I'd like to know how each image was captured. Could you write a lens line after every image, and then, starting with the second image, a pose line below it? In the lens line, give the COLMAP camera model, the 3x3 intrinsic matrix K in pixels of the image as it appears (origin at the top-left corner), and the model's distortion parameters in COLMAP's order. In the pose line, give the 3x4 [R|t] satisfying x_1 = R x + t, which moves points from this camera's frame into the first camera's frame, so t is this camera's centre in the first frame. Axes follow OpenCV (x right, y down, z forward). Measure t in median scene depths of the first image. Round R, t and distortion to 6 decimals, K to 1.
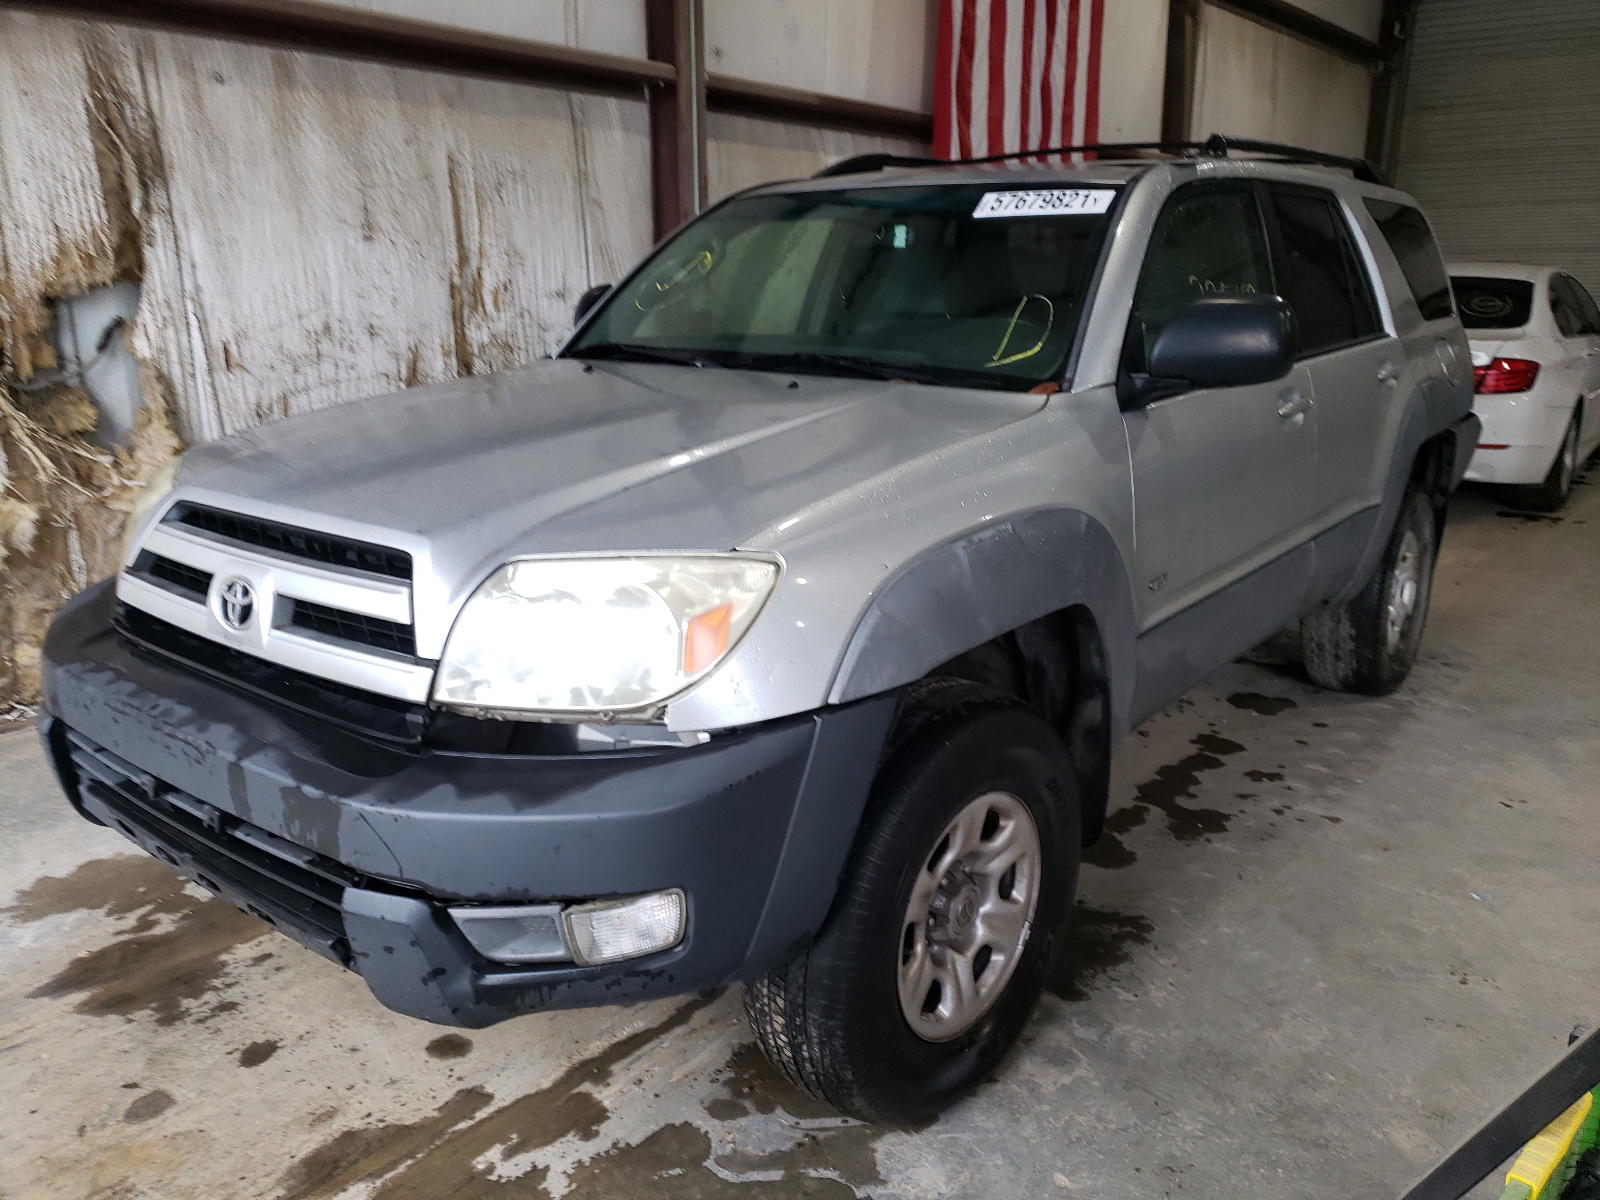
lens RADIAL K [[1233.0, 0, 795.7], [0, 1233.0, 602.5], [0, 0, 1]] dist [0.045125, -0.002814]
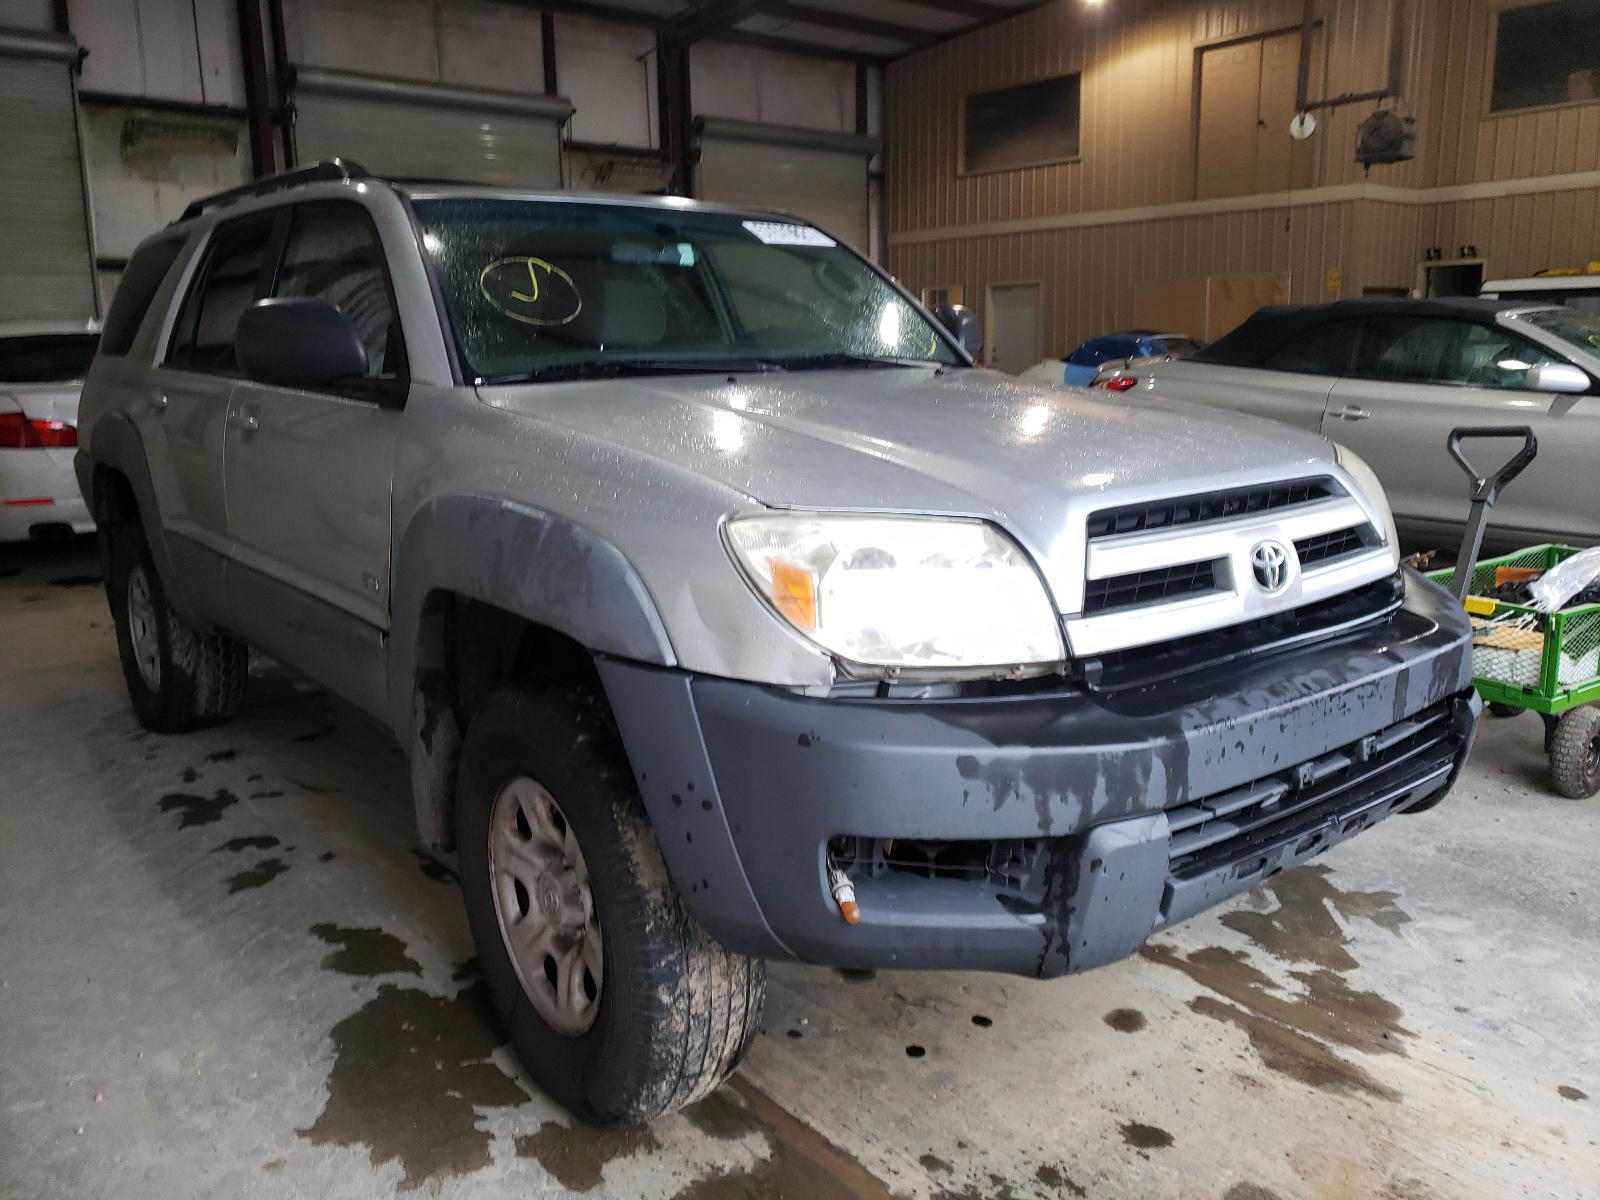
lens RADIAL K [[1233.0, 0, 794.1], [0, 1233.0, 597.4], [0, 0, 1]] dist [0.045125, -0.002814]
pose [[0.207587, -0.197105, 0.958153, -1.336952], [0.272934, 0.952262, 0.136761, -0.193852], [-0.939369, 0.233123, 0.251474, 1.000938]]
